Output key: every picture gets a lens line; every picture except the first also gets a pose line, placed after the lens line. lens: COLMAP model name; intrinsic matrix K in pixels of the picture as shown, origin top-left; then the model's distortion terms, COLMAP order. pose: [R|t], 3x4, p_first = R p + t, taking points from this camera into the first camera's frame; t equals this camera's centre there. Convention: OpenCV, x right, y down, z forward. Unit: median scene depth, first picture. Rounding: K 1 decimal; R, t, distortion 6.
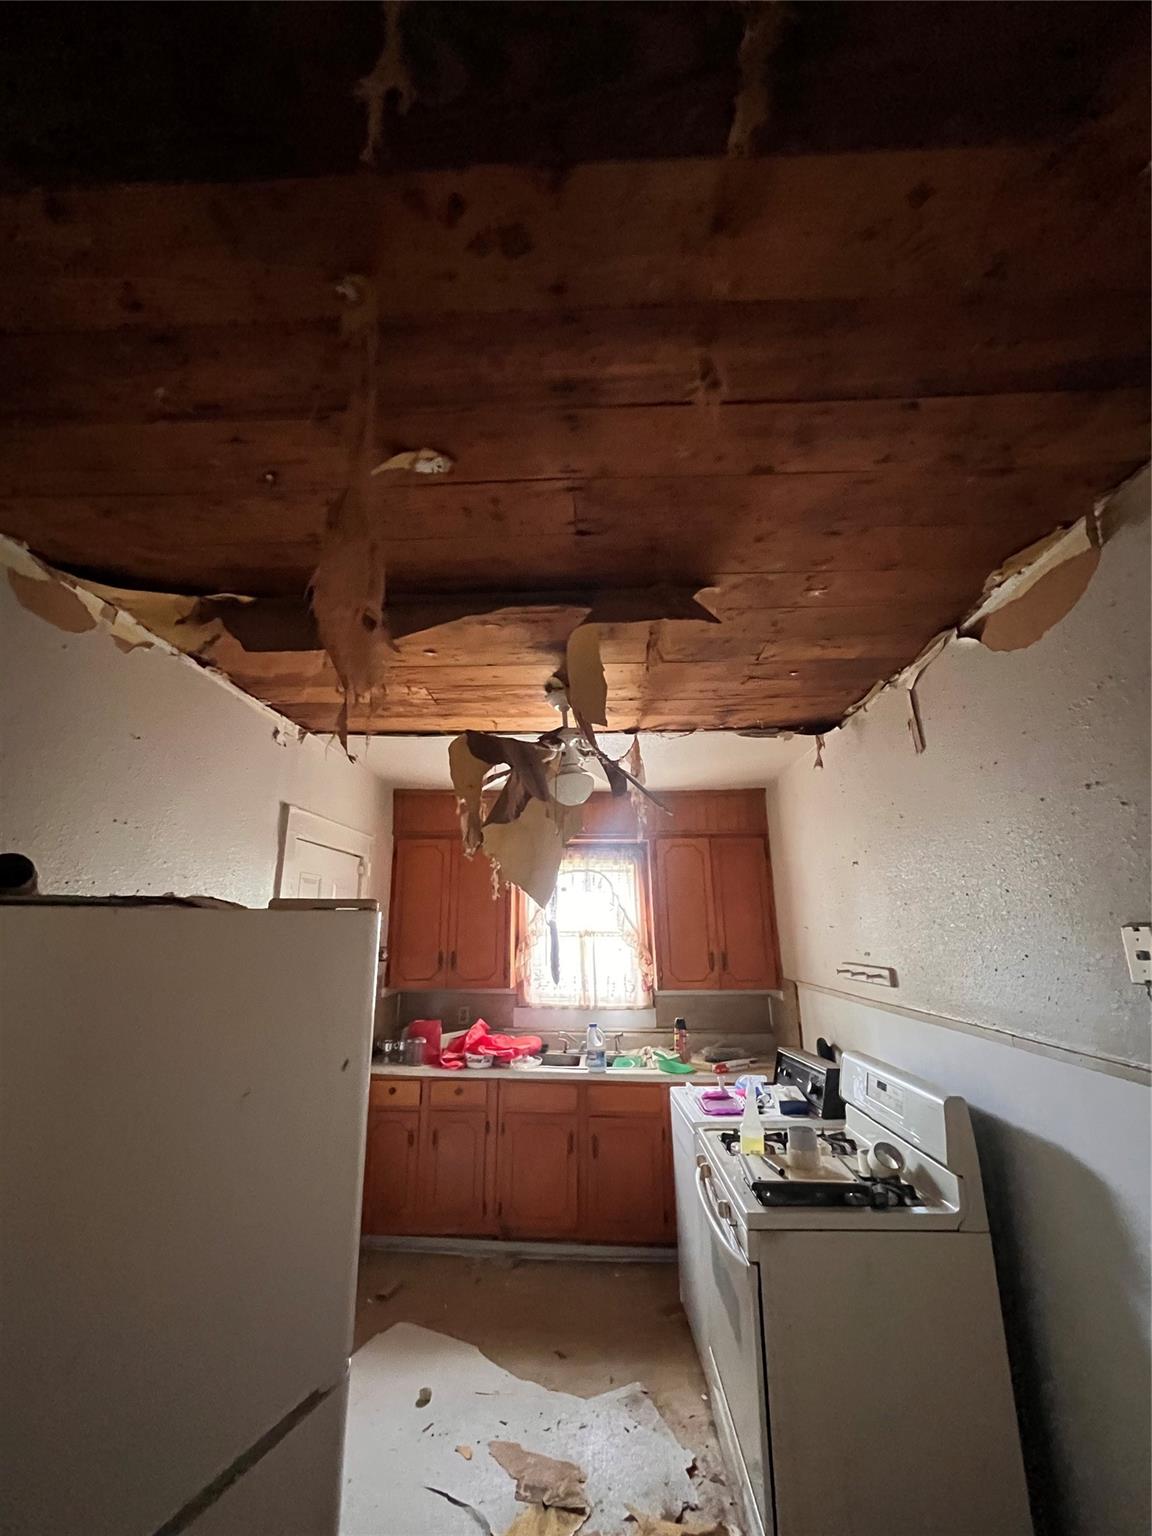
lens RADIAL K [[619.7, 0, 574.6], [0, 619.7, 769.5], [0, 0, 1]] dist [-0.003913, 0.000271]
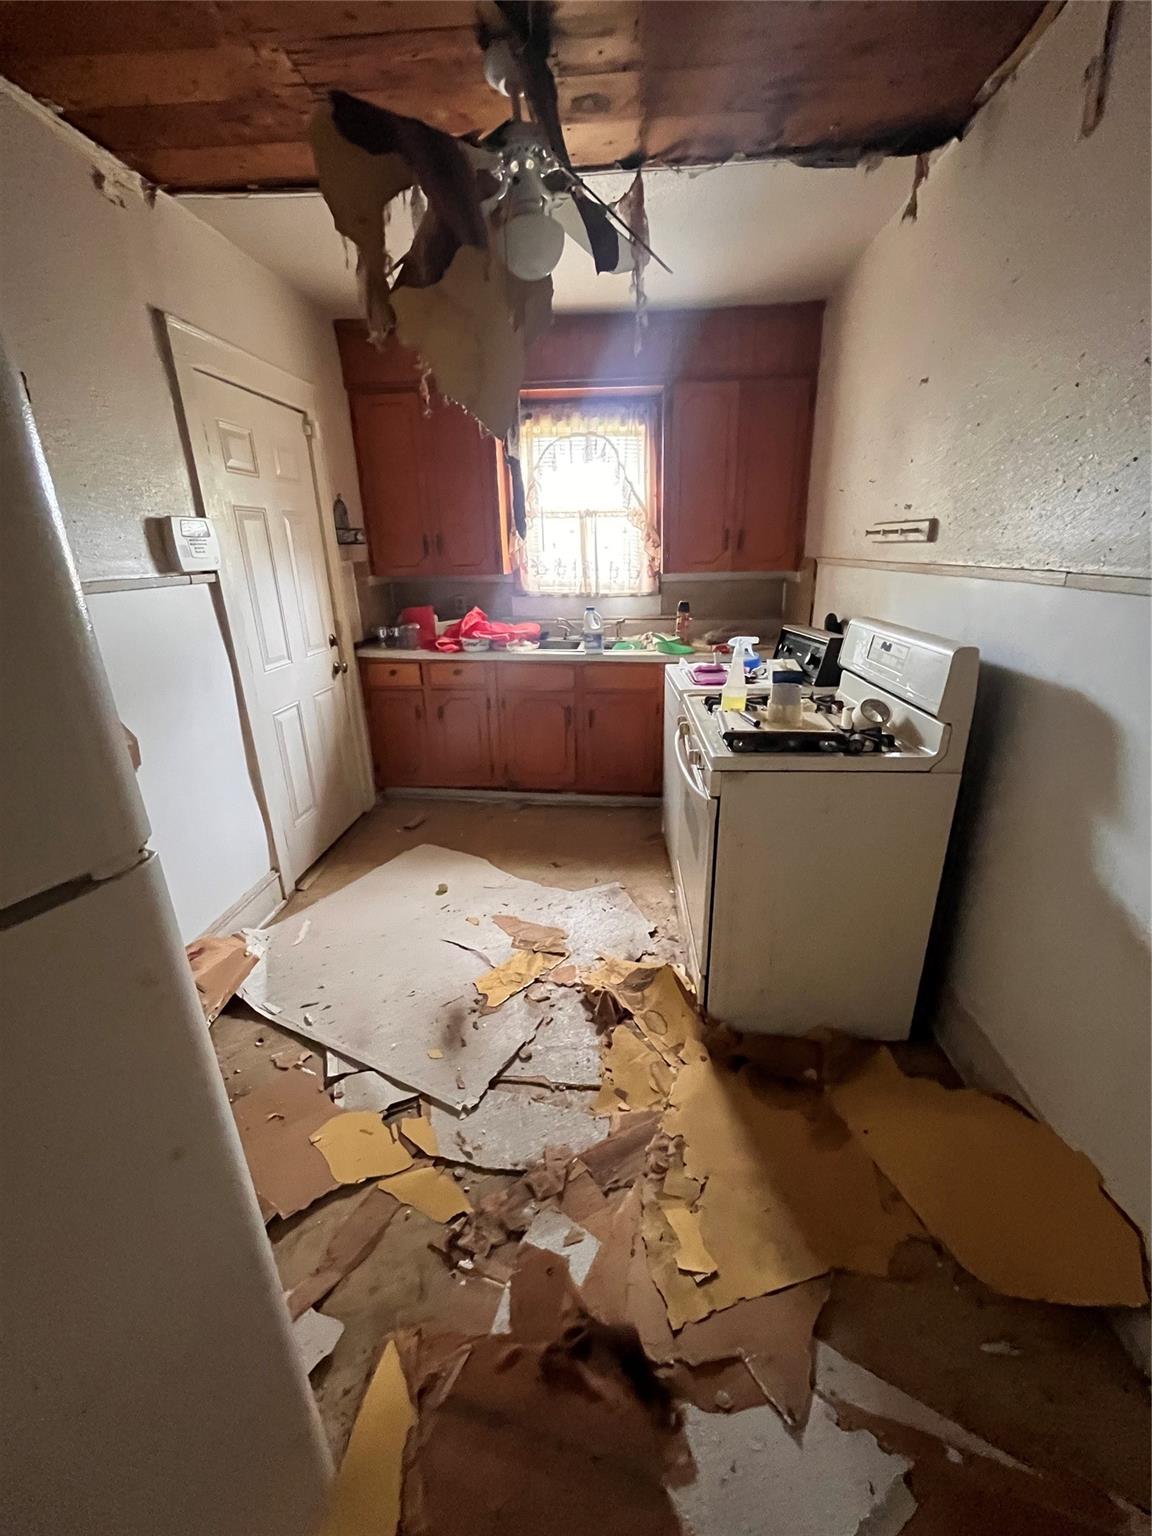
lens RADIAL K [[619.7, 0, 573.4], [0, 619.7, 764.9], [0, 0, 1]] dist [-0.003913, 0.000271]
pose [[0.998872, -0.000216, -0.047483, 0.062575], [0.026701, 0.829461, 0.557926, 0.104789], [0.039265, -0.558565, 0.828531, 0.101955]]
